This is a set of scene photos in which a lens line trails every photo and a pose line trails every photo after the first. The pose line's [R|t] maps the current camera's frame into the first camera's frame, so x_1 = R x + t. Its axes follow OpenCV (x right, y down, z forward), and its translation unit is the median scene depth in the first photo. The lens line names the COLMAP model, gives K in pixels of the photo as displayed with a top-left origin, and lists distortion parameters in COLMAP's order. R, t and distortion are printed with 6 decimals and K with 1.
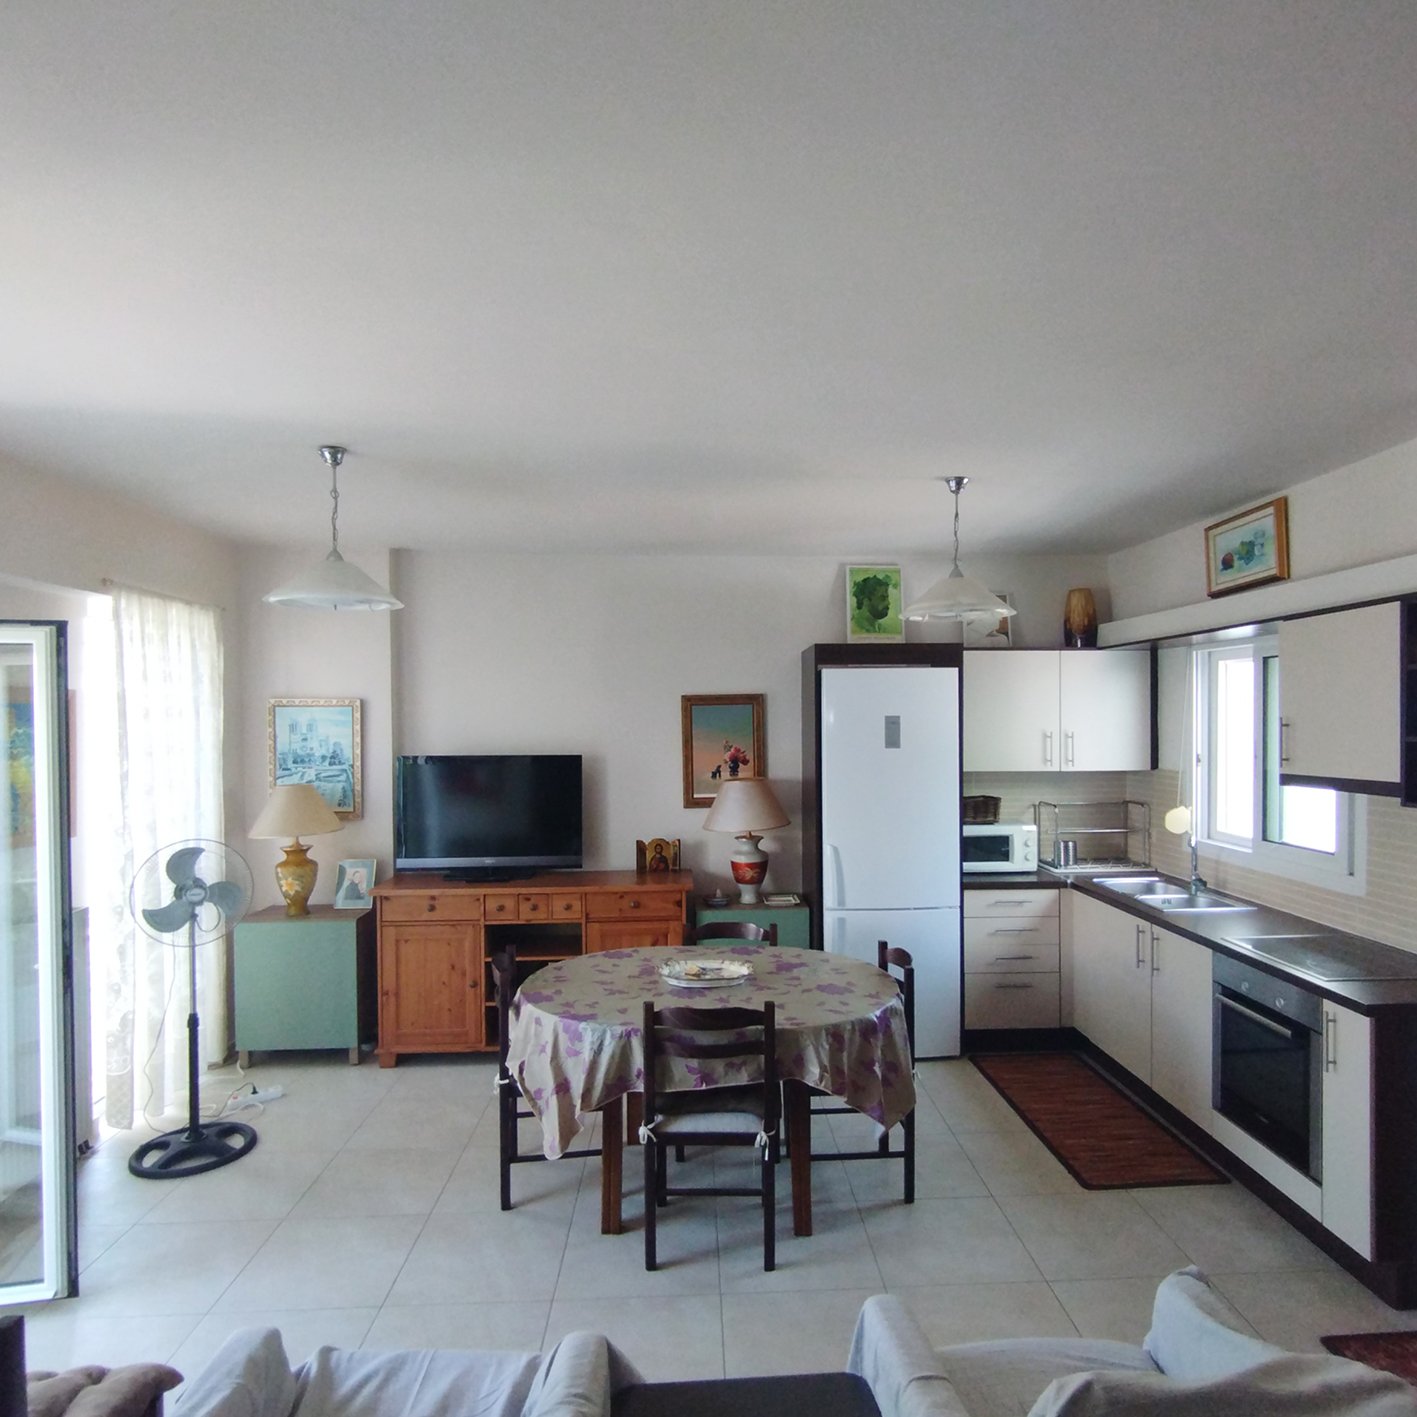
lens RADIAL K [[906.7, 0, 732.7], [0, 906.7, 733.3], [0, 0, 1]] dist [0.020830, -0.036845]
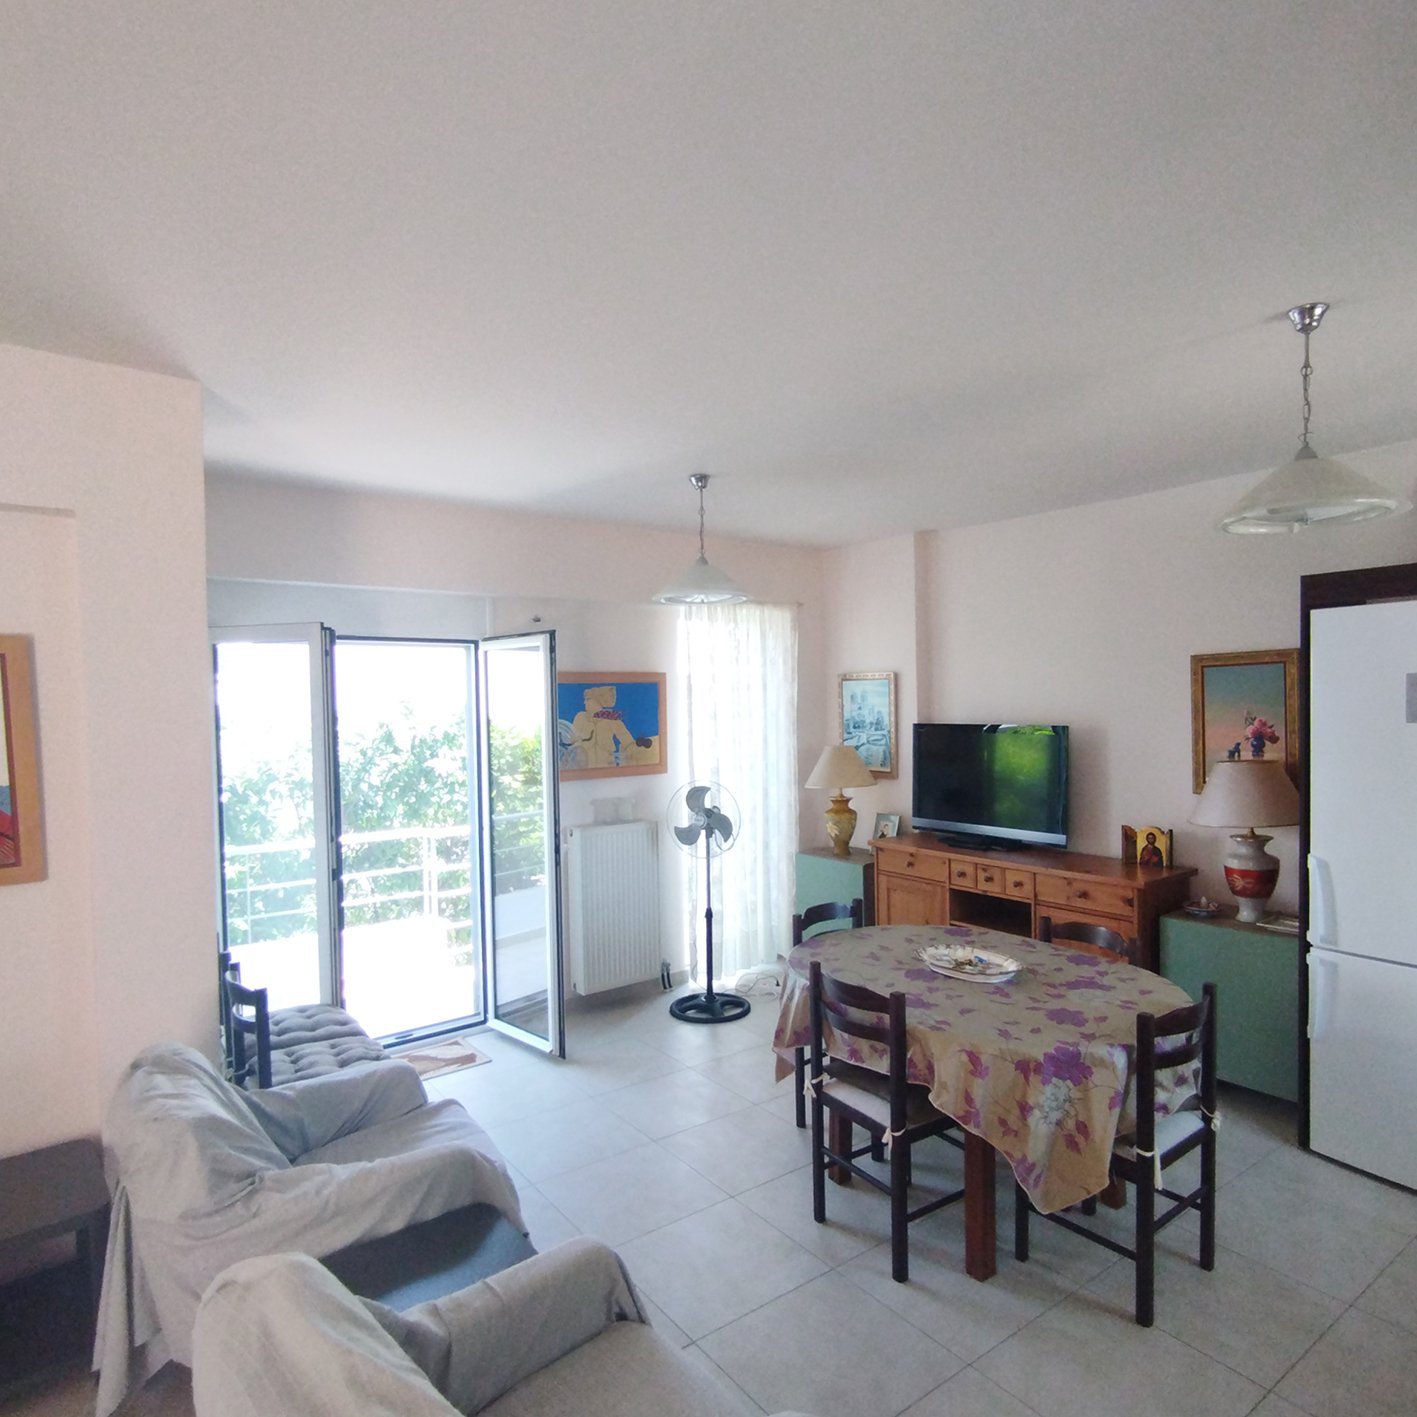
lens RADIAL K [[906.7, 0, 732.7], [0, 906.7, 733.3], [0, 0, 1]] dist [0.020830, -0.036845]
pose [[0.563099, 0.025725, -0.825989, 0.427084], [-0.000951, 0.999535, 0.030482, 0.003981], [0.826389, -0.016379, 0.562861, 0.215088]]
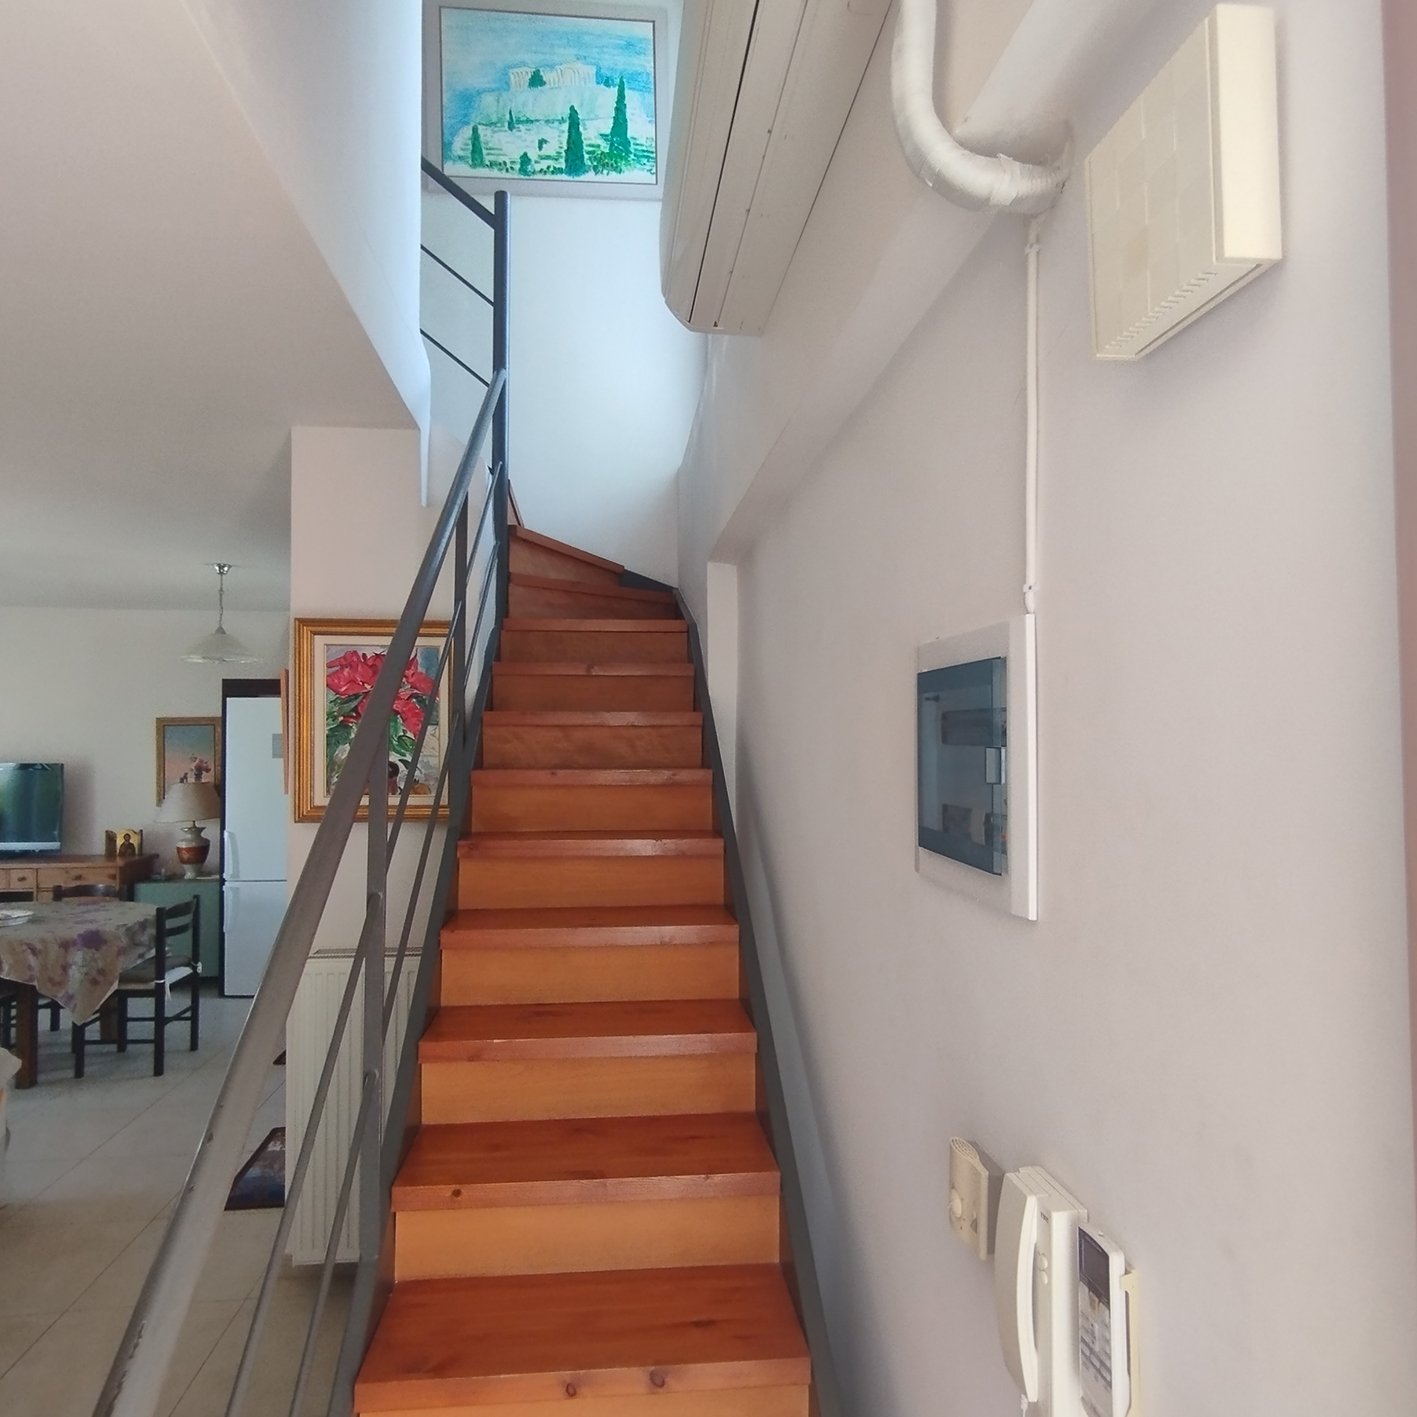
lens RADIAL K [[877.6, 0, 684.0], [0, 877.6, 733.5], [0, 0, 1]] dist [0.005869, -0.002267]
pose [[0.998615, 0.010881, 0.051470, 0.684656], [-0.009039, 0.999315, -0.035884, 0.020100], [-0.051825, 0.035369, 0.998030, -0.304706]]
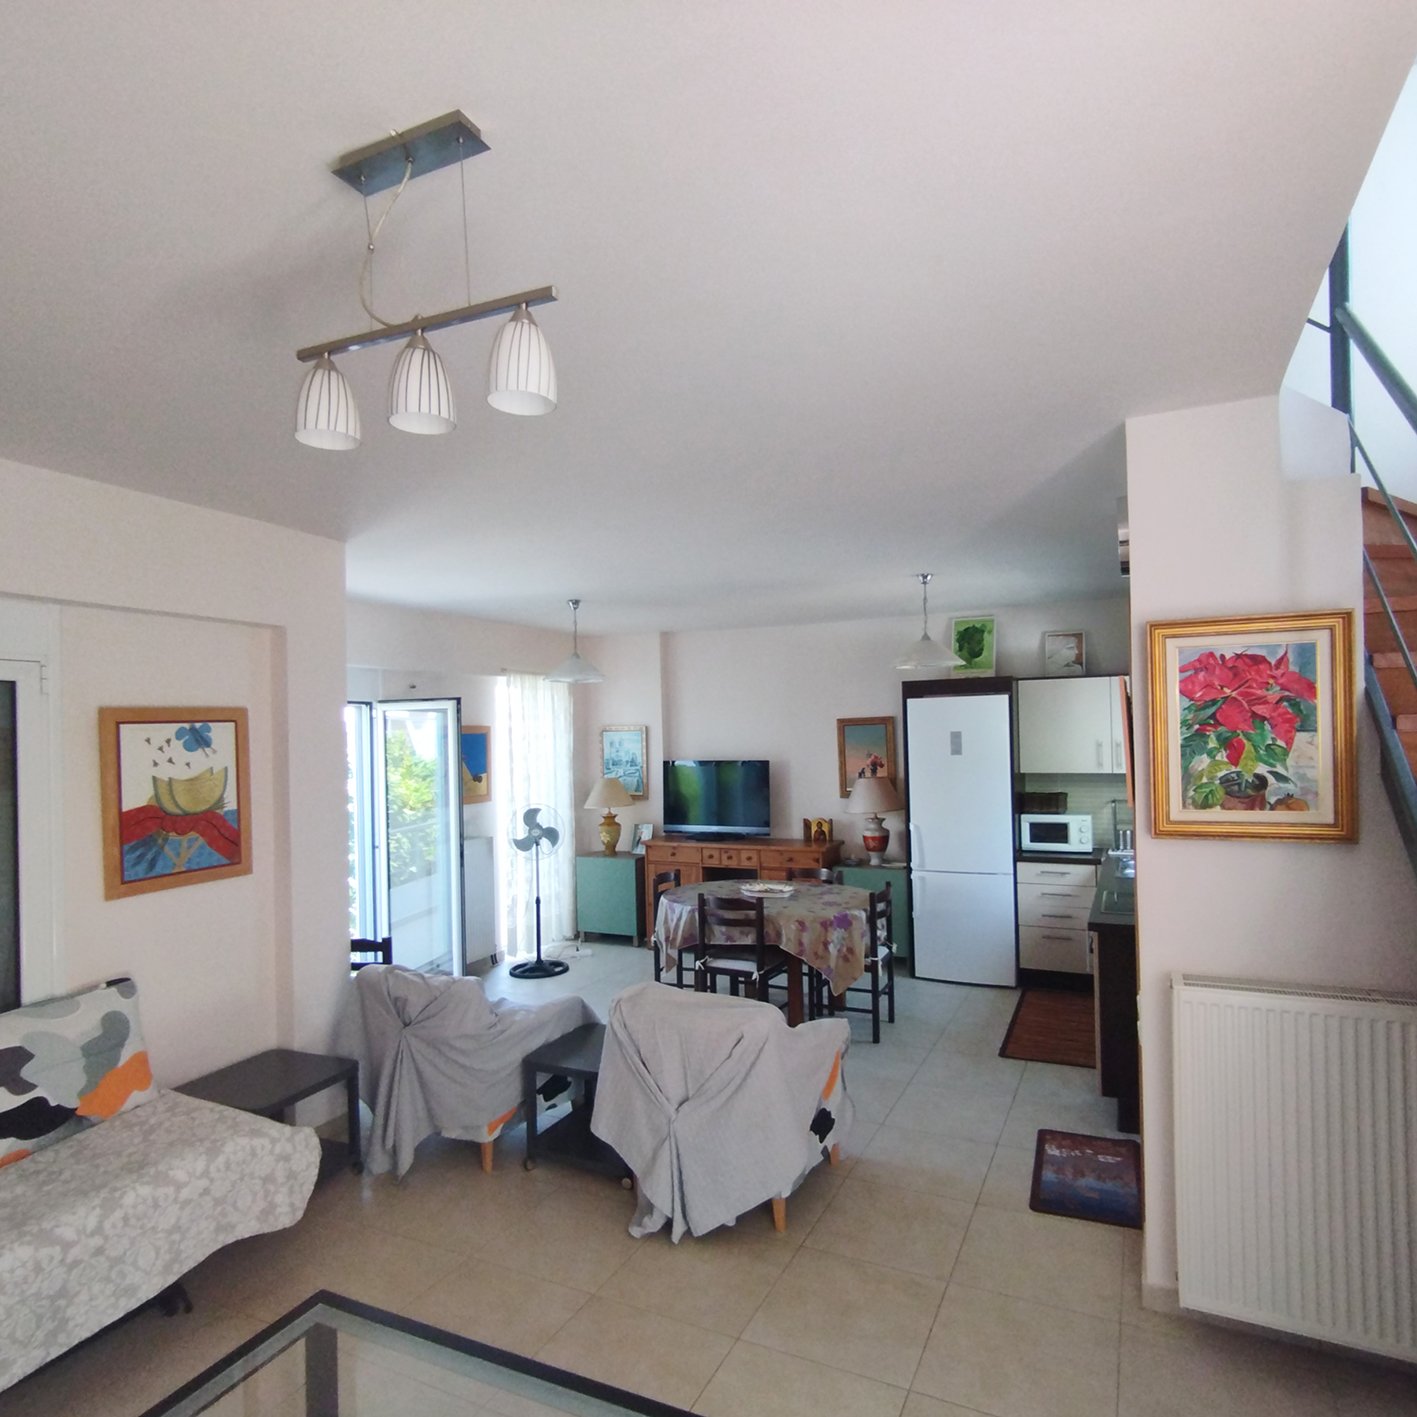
lens RADIAL K [[869.2, 0, 727.7], [0, 869.2, 733.6], [0, 0, 1]] dist [0.005544, 0.002459]
pose [[0.879774, -0.014808, -0.475162, 0.485489], [0.008783, 0.999850, -0.014896, 0.000525], [0.475311, 0.008932, 0.879772, -0.317236]]
